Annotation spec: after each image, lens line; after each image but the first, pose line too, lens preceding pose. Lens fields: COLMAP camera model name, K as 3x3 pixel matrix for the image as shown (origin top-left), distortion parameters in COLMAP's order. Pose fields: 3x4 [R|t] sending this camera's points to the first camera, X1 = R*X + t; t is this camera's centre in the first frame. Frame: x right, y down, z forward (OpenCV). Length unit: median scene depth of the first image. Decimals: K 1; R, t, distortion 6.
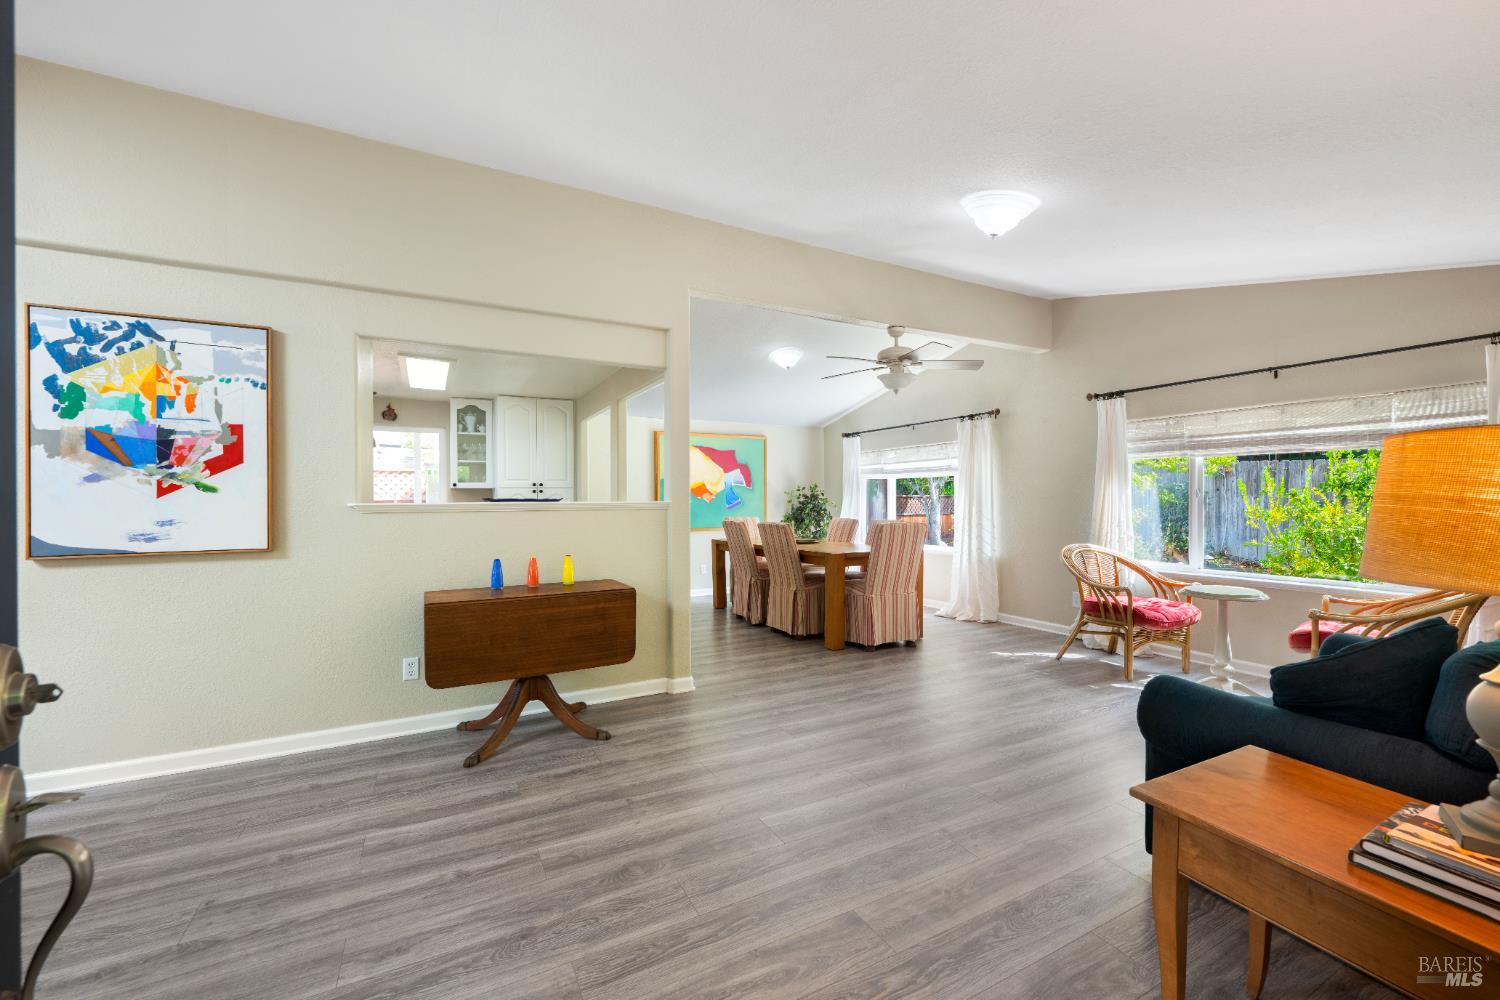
lens RADIAL K [[595.0, 0, 750.0], [0, 595.0, 500.0], [0, 0, 1]] dist [-0.001013, -0.000086]
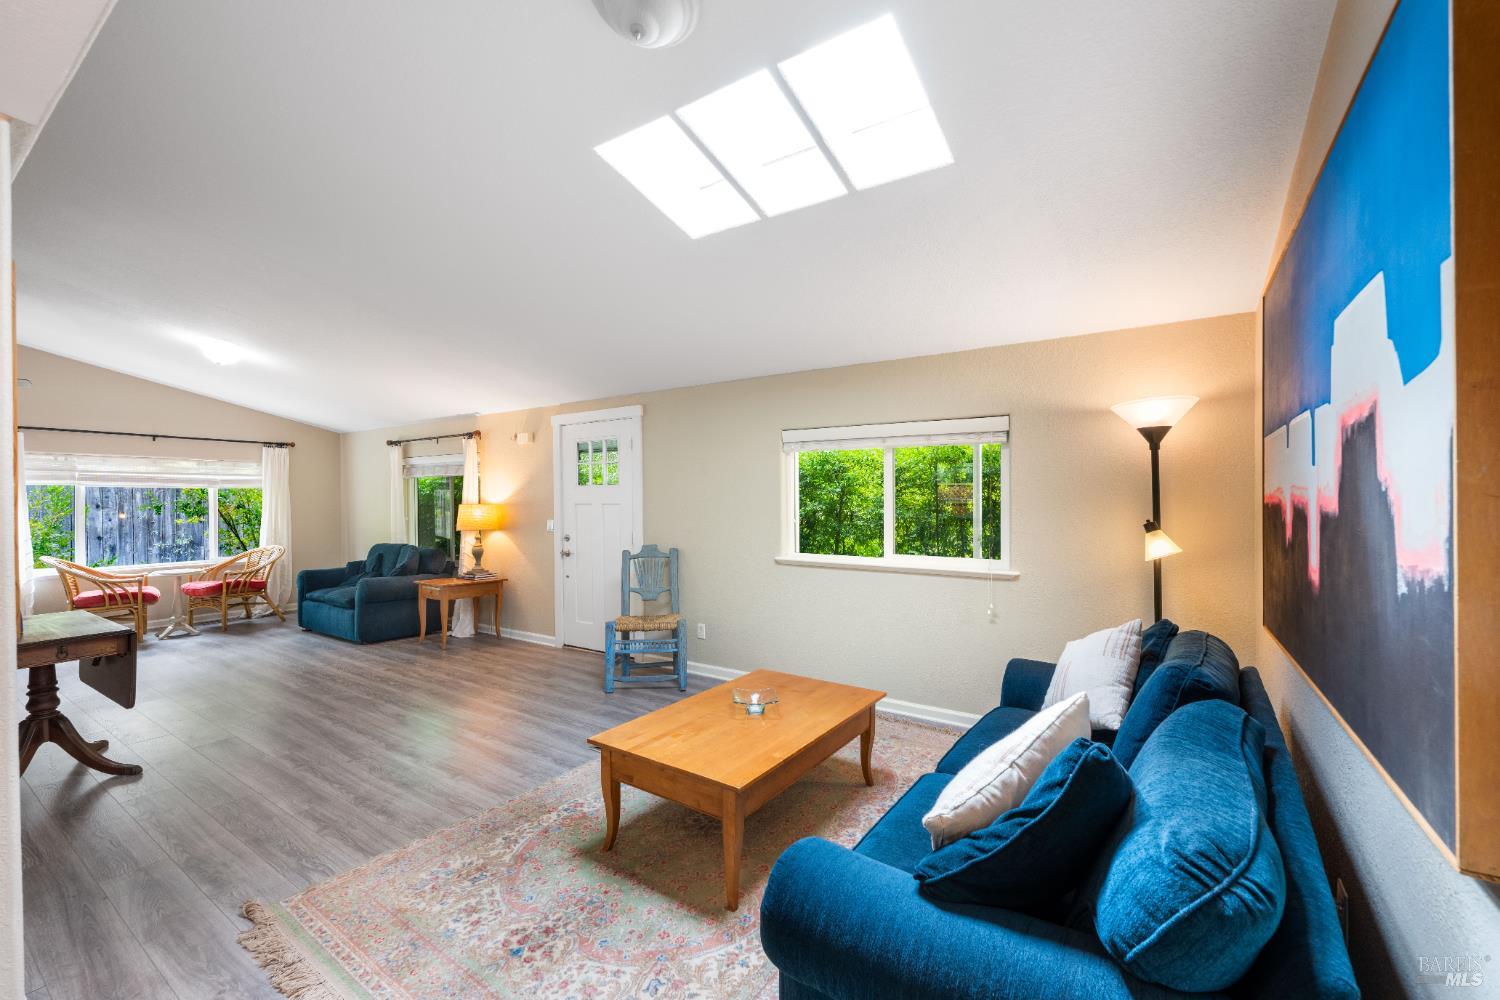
lens RADIAL K [[605.9, 0, 750.0], [0, 605.9, 500.0], [0, 0, 1]] dist [-0.000062, -0.000002]
pose [[-0.470876, 0.007444, 0.882168, -1.386366], [0.010418, 0.999942, -0.002877, -0.026850], [-0.882138, 0.007835, -0.470926, 0.369679]]
